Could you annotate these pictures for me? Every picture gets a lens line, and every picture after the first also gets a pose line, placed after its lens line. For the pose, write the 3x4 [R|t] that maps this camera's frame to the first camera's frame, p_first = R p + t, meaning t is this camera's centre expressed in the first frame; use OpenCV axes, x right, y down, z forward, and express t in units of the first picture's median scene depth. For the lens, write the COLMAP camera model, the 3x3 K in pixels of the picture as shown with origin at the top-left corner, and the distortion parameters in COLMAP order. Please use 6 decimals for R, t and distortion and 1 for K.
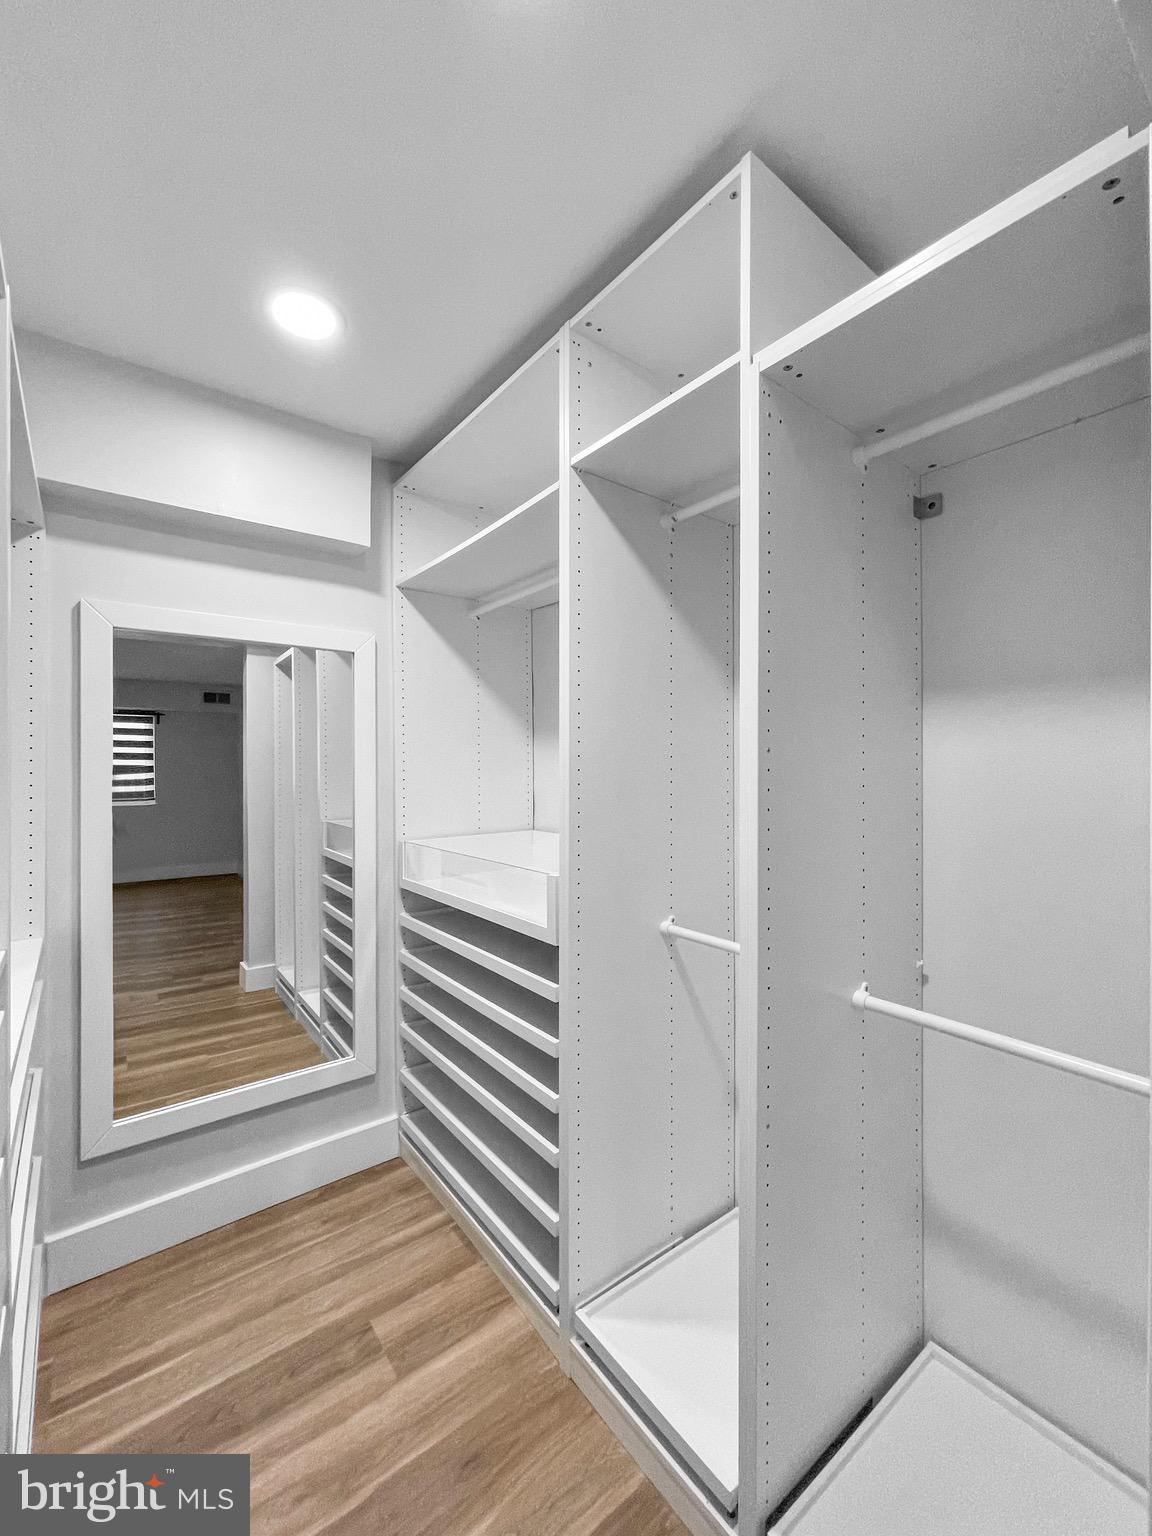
lens RADIAL K [[629.7, 0, 549.6], [0, 629.7, 769.6], [0, 0, 1]] dist [-0.000257, 0.000049]
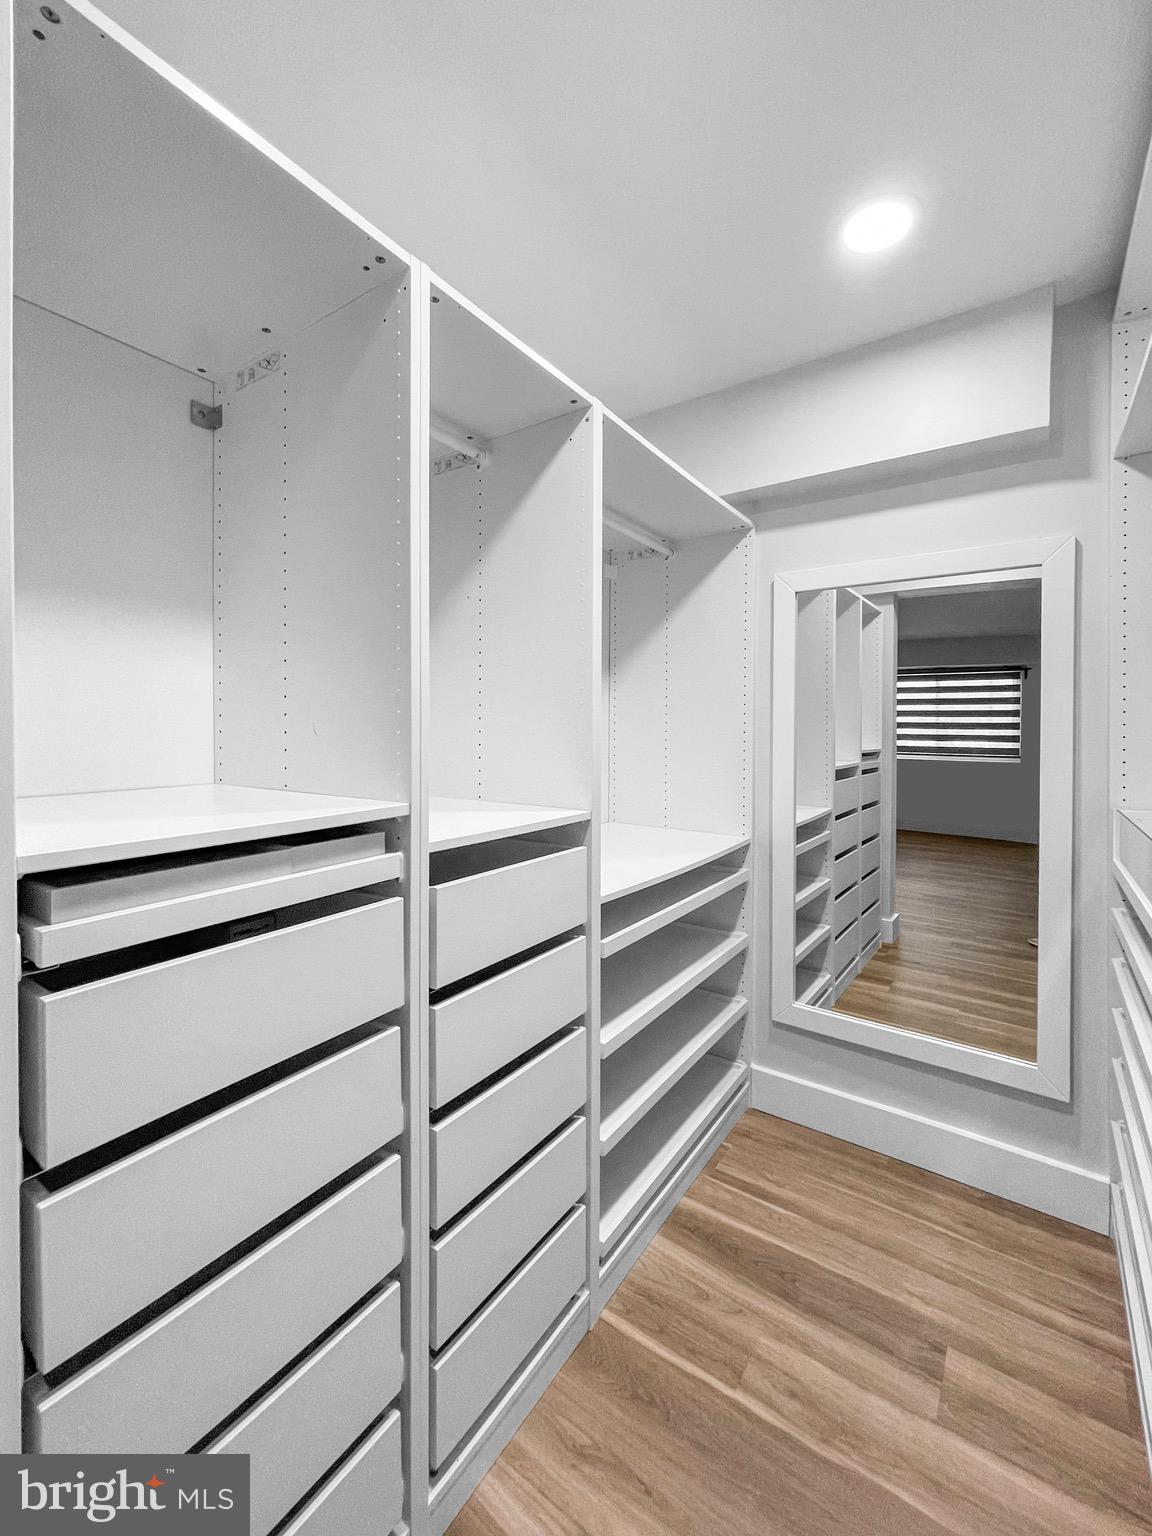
lens RADIAL K [[622.5, 0, 573.2], [0, 622.5, 743.3], [0, 0, 1]] dist [-0.000044, 0.000218]
pose [[0.306050, 0.031709, -0.951487, 0.318787], [-0.013000, 0.999491, 0.029127, 0.029779], [0.951927, 0.003455, 0.306307, 0.229527]]
